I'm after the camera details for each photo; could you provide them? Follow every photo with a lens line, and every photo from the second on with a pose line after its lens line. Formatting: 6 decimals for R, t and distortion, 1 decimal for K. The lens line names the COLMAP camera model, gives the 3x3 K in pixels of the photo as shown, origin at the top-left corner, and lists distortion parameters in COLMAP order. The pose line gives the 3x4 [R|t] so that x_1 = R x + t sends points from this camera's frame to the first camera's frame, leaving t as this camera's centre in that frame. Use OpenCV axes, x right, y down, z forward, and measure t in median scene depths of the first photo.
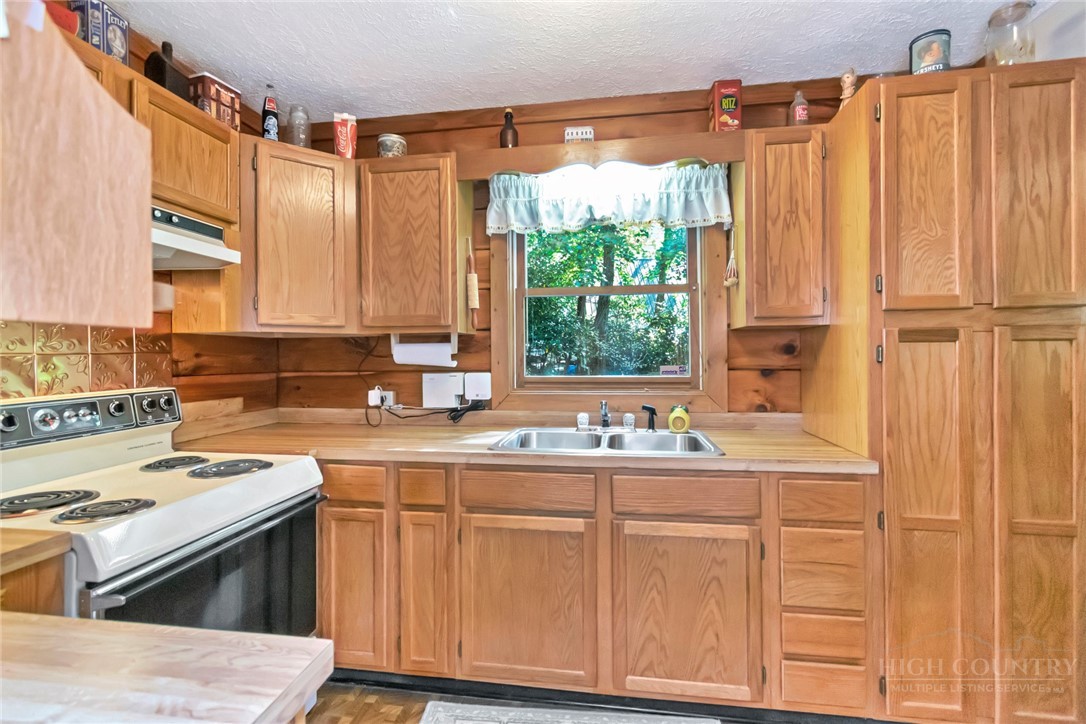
lens RADIAL K [[499.3, 0, 543.4], [0, 499.3, 351.0], [0, 0, 1]] dist [-0.000257, 0.000185]
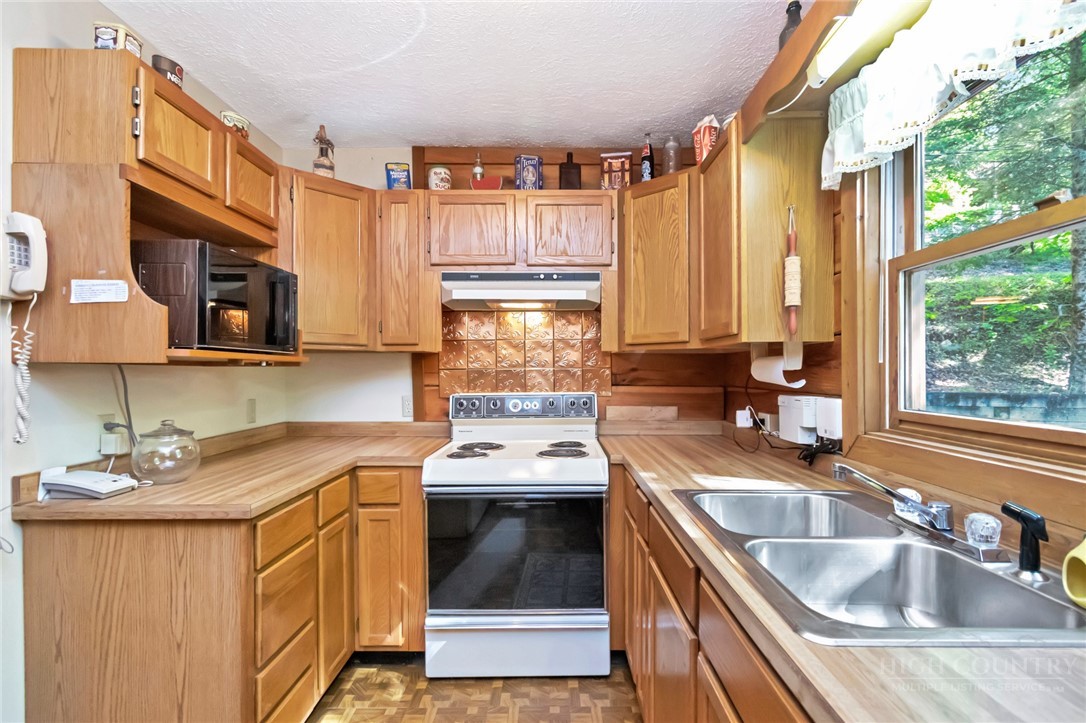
lens RADIAL K [[520.3, 0, 543.0], [0, 520.3, 361.5], [0, 0, 1]] dist [0.000452, 0.000166]
pose [[0.131066, -0.006992, -0.991349, 0.567536], [0.006421, 0.999960, -0.006204, -0.005034], [0.991353, -0.005552, 0.131105, 0.573902]]
